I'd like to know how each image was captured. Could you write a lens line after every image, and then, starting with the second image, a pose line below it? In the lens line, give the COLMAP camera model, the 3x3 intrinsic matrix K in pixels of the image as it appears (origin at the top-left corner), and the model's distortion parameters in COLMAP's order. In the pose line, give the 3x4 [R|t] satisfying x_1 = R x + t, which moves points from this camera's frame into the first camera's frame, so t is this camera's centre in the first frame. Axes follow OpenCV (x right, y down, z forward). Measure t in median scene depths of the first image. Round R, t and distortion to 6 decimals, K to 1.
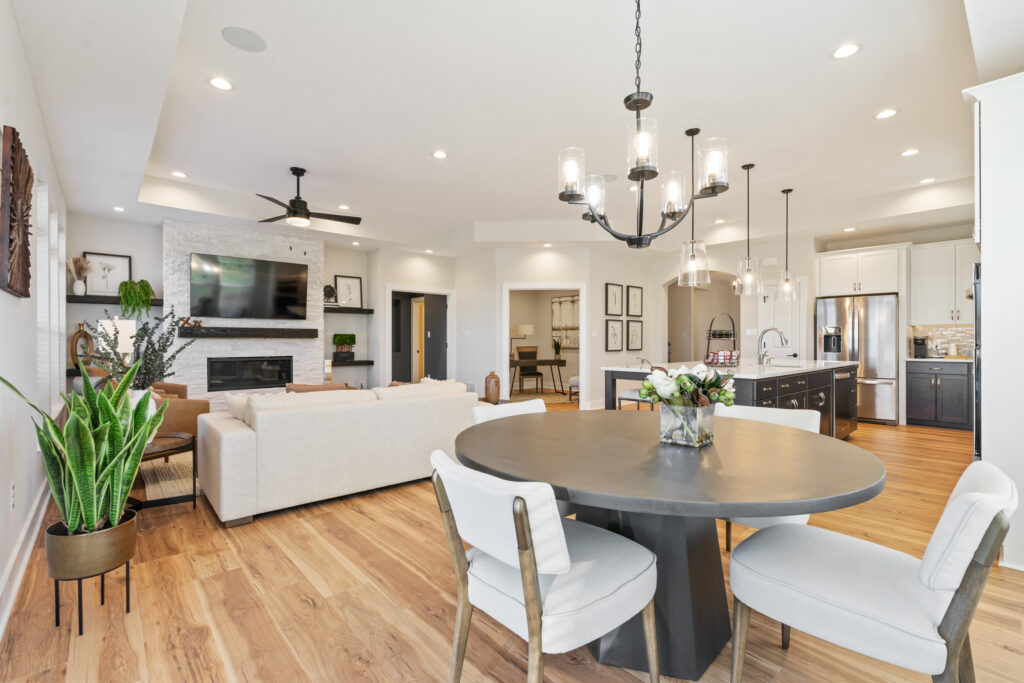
lens RADIAL K [[464.4, 0, 505.8], [0, 464.4, 339.5], [0, 0, 1]] dist [-0.001741, 0.000024]
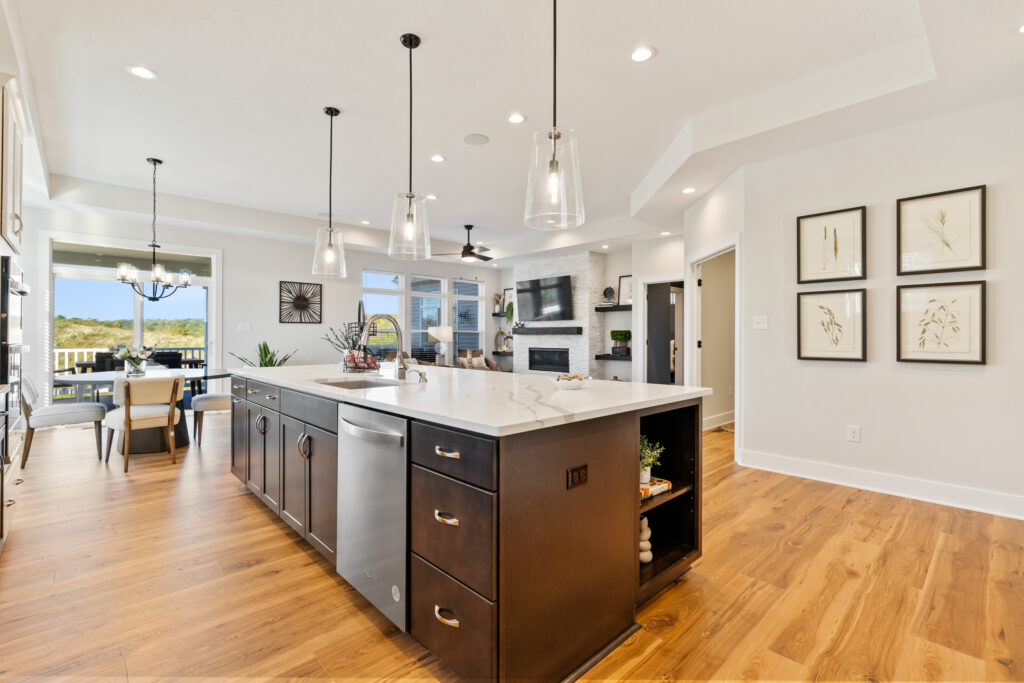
lens RADIAL K [[464.4, 0, 505.5], [0, 464.4, 337.7], [0, 0, 1]] dist [-0.001741, 0.000024]
pose [[0.031800, 0.001213, -0.999494, 0.801469], [-0.002925, 0.999995, 0.001121, 0.004895], [0.999490, 0.002888, 0.031804, 0.785118]]
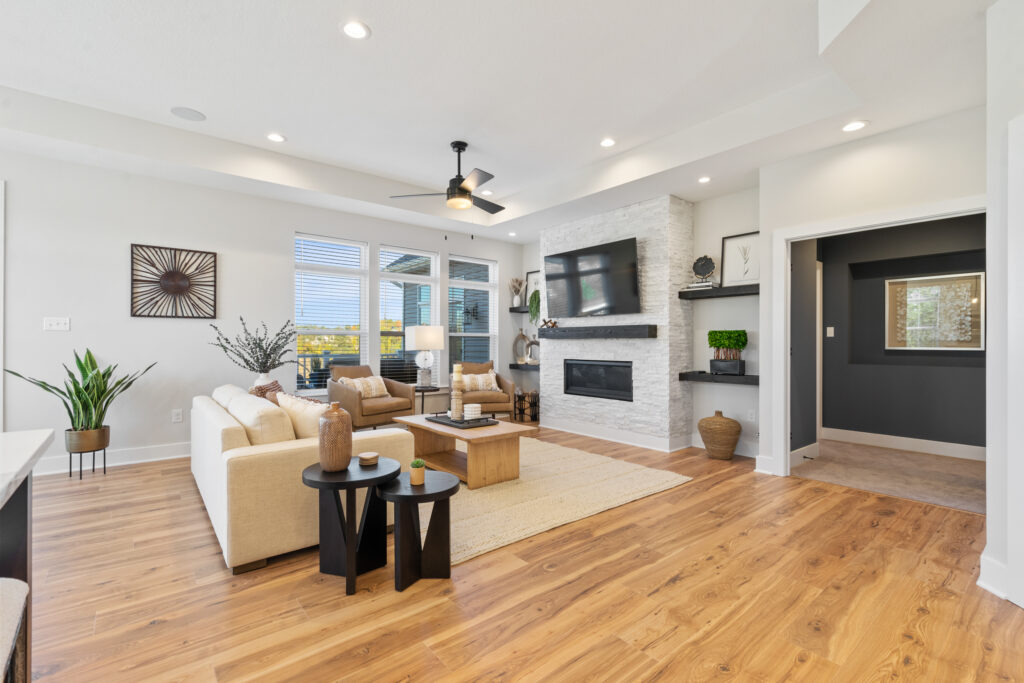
lens RADIAL K [[464.4, 0, 508.7], [0, 464.4, 342.8], [0, 0, 1]] dist [-0.001741, 0.000024]
pose [[-0.025371, -0.003458, -0.999672, 0.305962], [-0.004080, 0.999986, -0.003356, 0.008244], [0.999670, 0.003994, -0.025385, 0.815841]]
